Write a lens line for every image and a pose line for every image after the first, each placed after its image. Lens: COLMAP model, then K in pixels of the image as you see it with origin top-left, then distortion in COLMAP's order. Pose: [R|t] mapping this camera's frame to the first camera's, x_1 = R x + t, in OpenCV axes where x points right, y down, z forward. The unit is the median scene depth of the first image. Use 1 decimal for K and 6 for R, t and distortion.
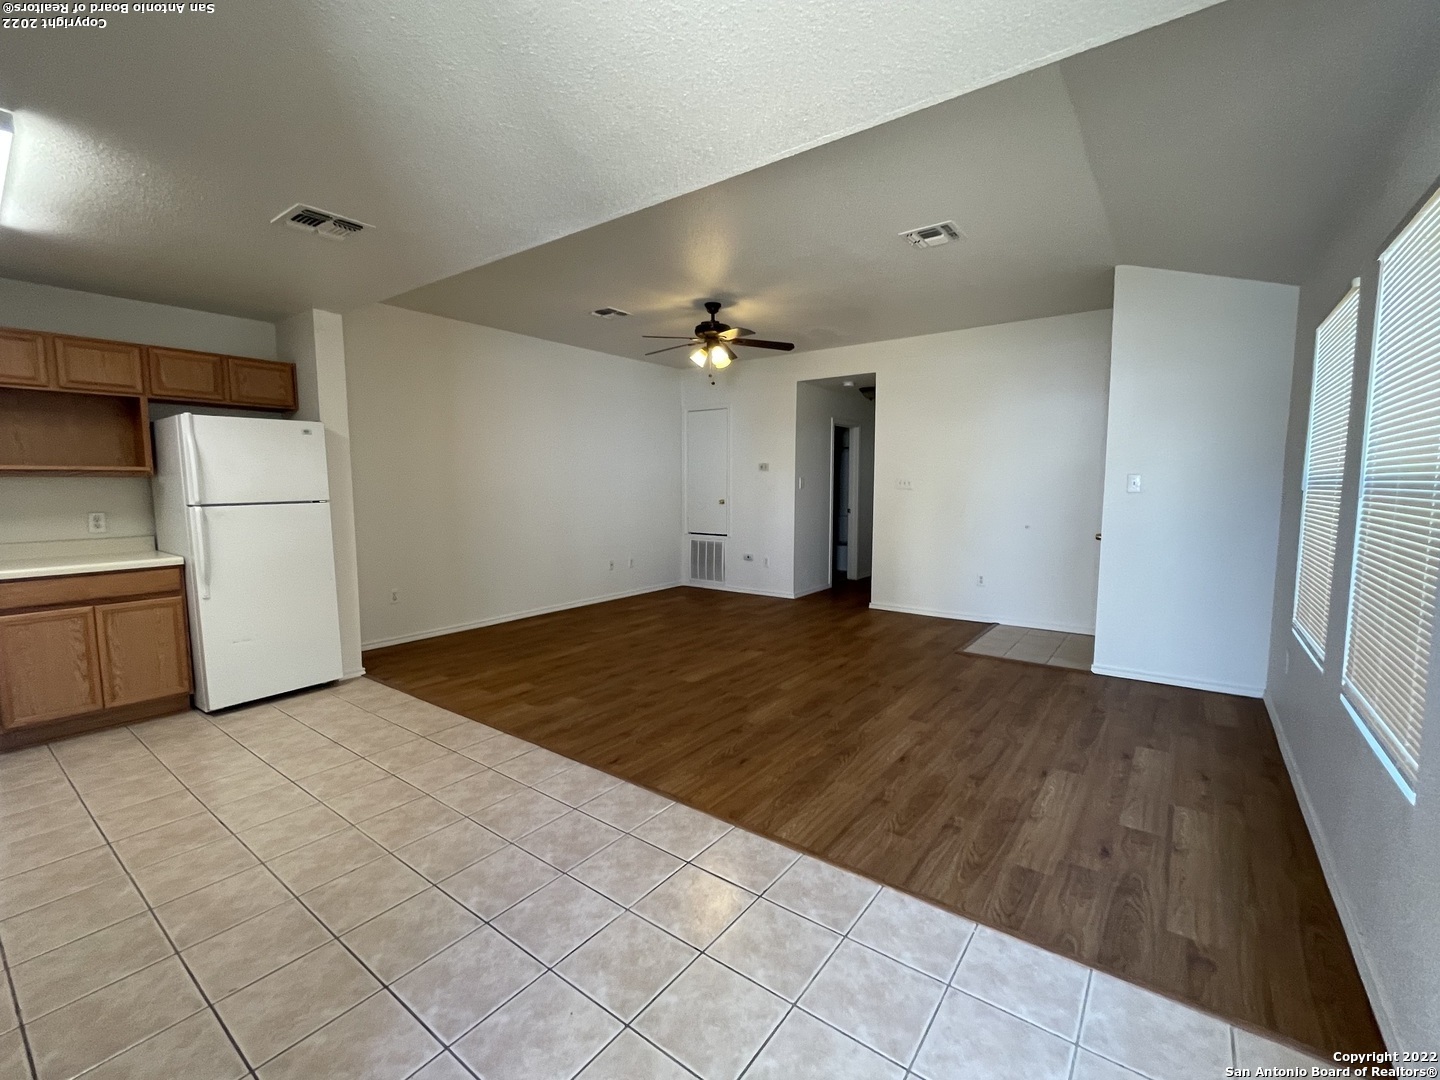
lens RADIAL K [[627.1, 0, 720.0], [0, 627.1, 540.0], [0, 0, 1]] dist [-0.001411, 0.000033]
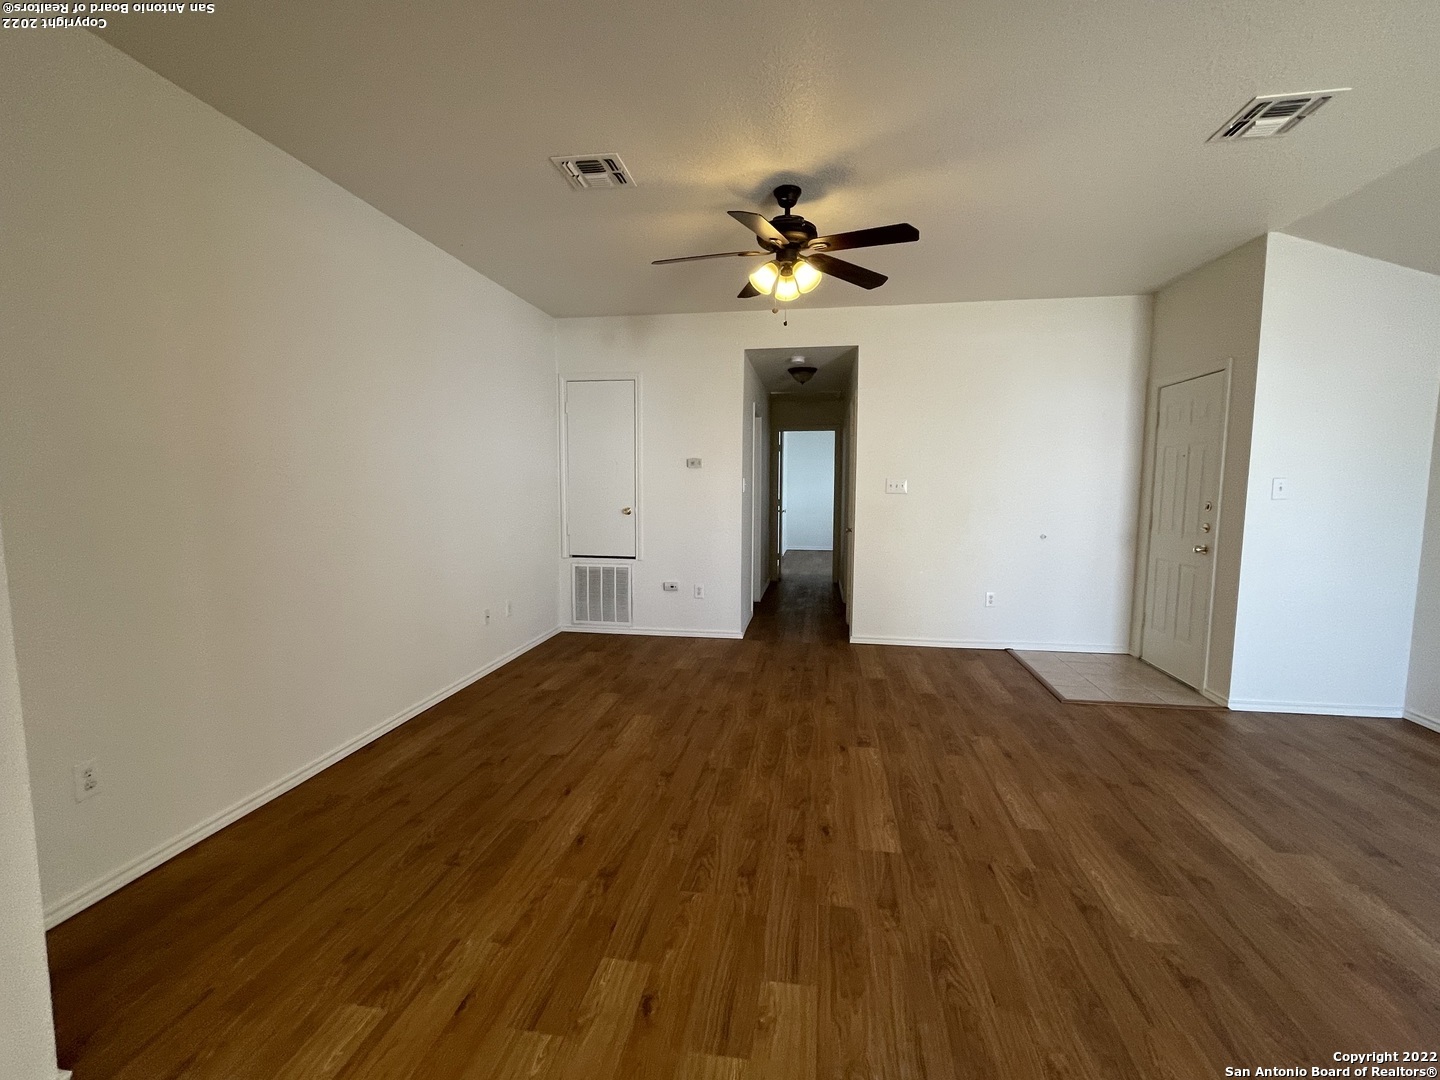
lens RADIAL K [[622.9, 0, 720.0], [0, 622.9, 540.0], [0, 0, 1]] dist [-0.001817, -0.000081]
pose [[0.886072, -0.037370, 0.462039, -0.479454], [0.037456, 0.999258, 0.008989, -0.063050], [-0.462032, 0.009341, 0.886814, 0.666577]]
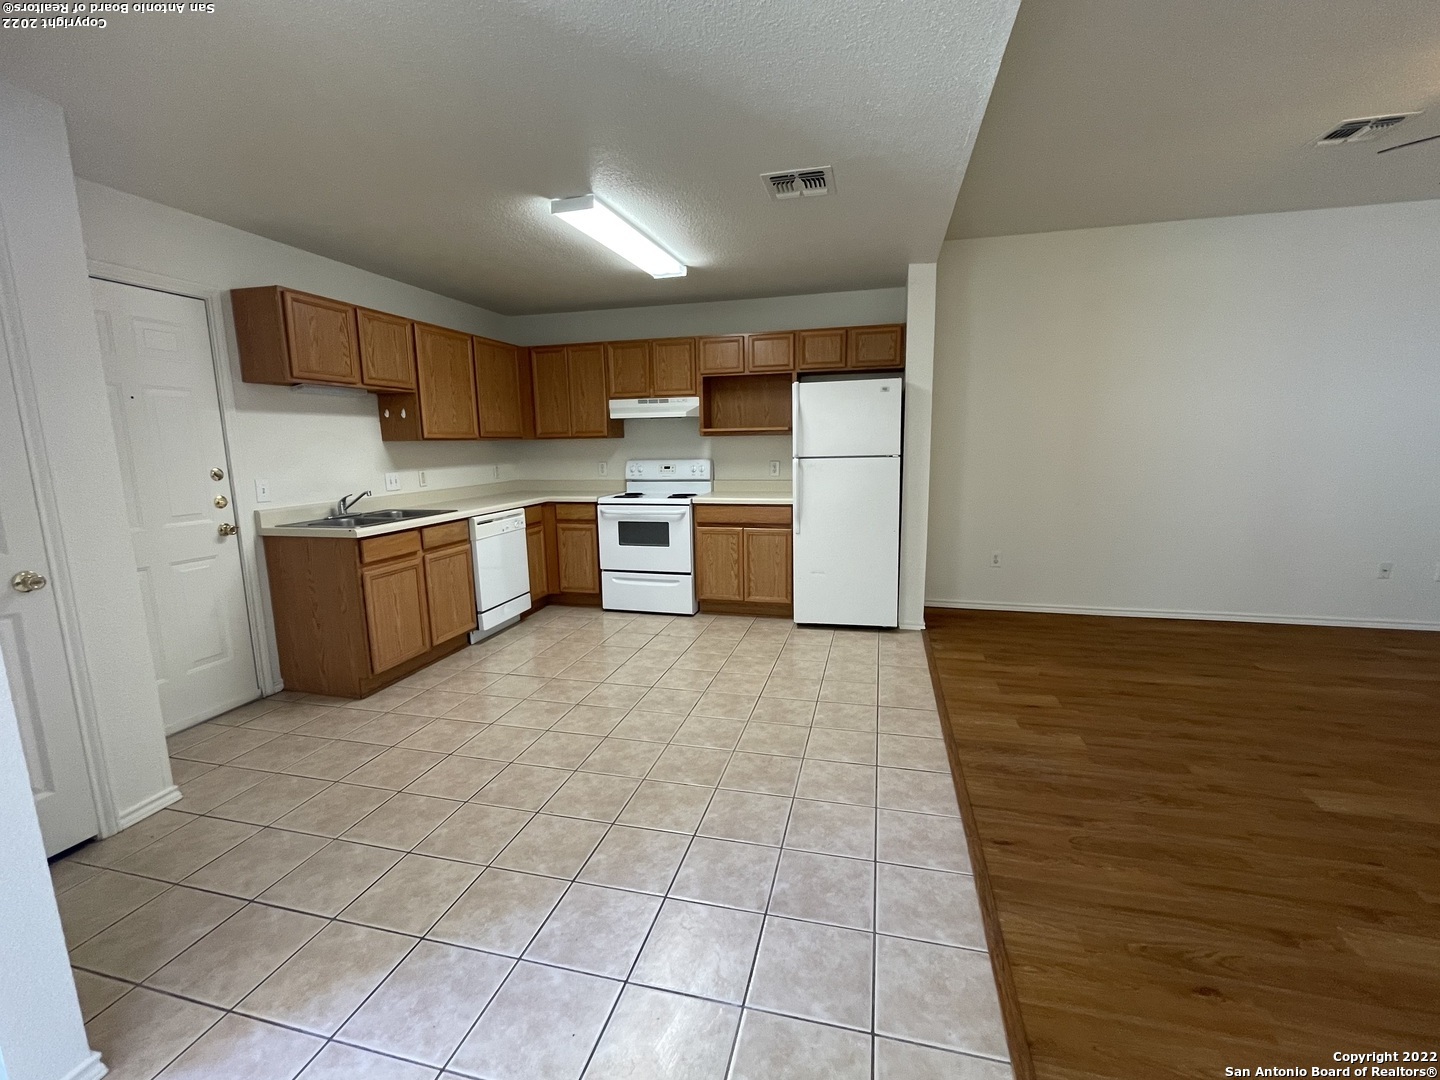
lens RADIAL K [[627.1, 0, 720.0], [0, 627.1, 540.0], [0, 0, 1]] dist [-0.001411, 0.000033]
pose [[0.378604, 0.139986, -0.914911, 0.243683], [-0.071767, 0.989960, 0.121771, -0.031508], [0.922772, 0.019558, 0.384849, 0.359282]]
